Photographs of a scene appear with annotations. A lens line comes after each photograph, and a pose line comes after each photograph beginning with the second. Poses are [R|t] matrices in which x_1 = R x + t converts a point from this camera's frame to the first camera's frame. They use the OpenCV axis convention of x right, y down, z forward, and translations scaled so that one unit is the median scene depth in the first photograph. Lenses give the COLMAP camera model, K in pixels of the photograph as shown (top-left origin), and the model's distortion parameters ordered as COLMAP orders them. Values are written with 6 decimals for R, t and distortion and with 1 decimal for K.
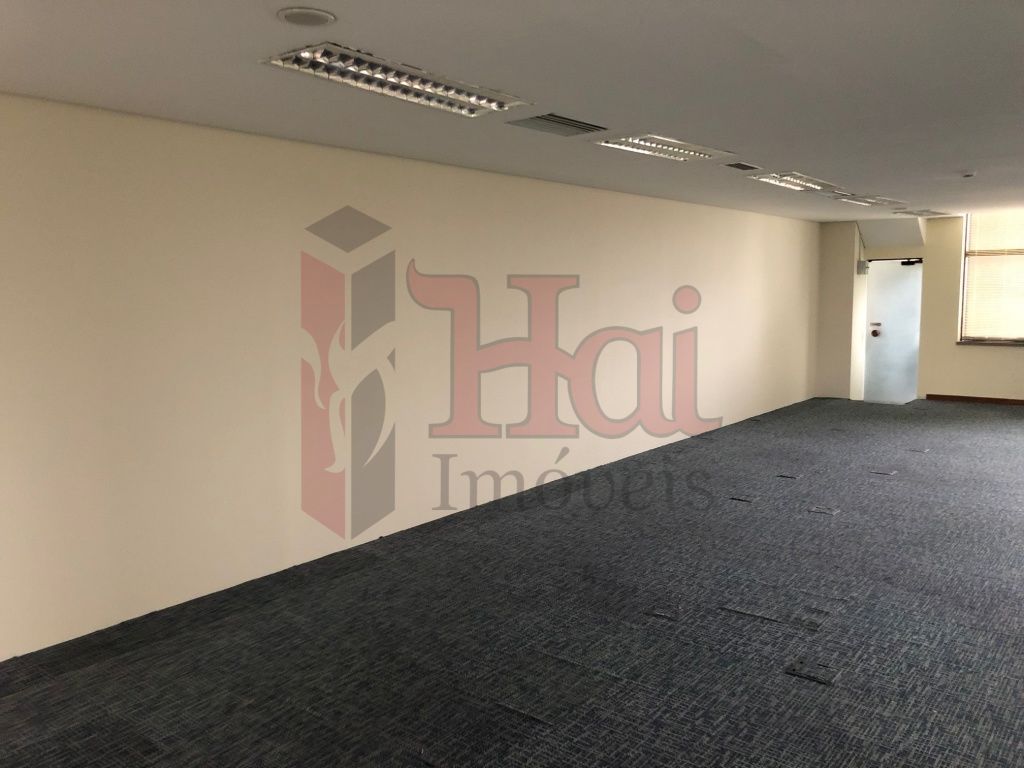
lens RADIAL K [[851.6, 0, 512.1], [0, 851.6, 381.7], [0, 0, 1]] dist [0.003560, -0.044015]
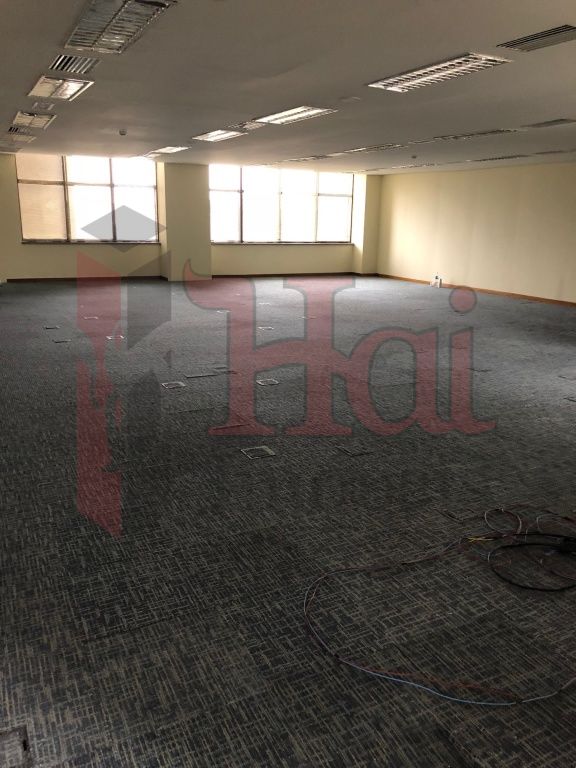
lens RADIAL K [[638.7, 0, 288.5], [0, 638.7, 385.2], [0, 0, 1]] dist [0.003560, -0.044015]
pose [[0.429436, -0.217551, 0.876502, -0.324294], [0.079287, 0.975886, 0.203372, 0.008245], [-0.899610, -0.017840, 0.436330, 0.080806]]
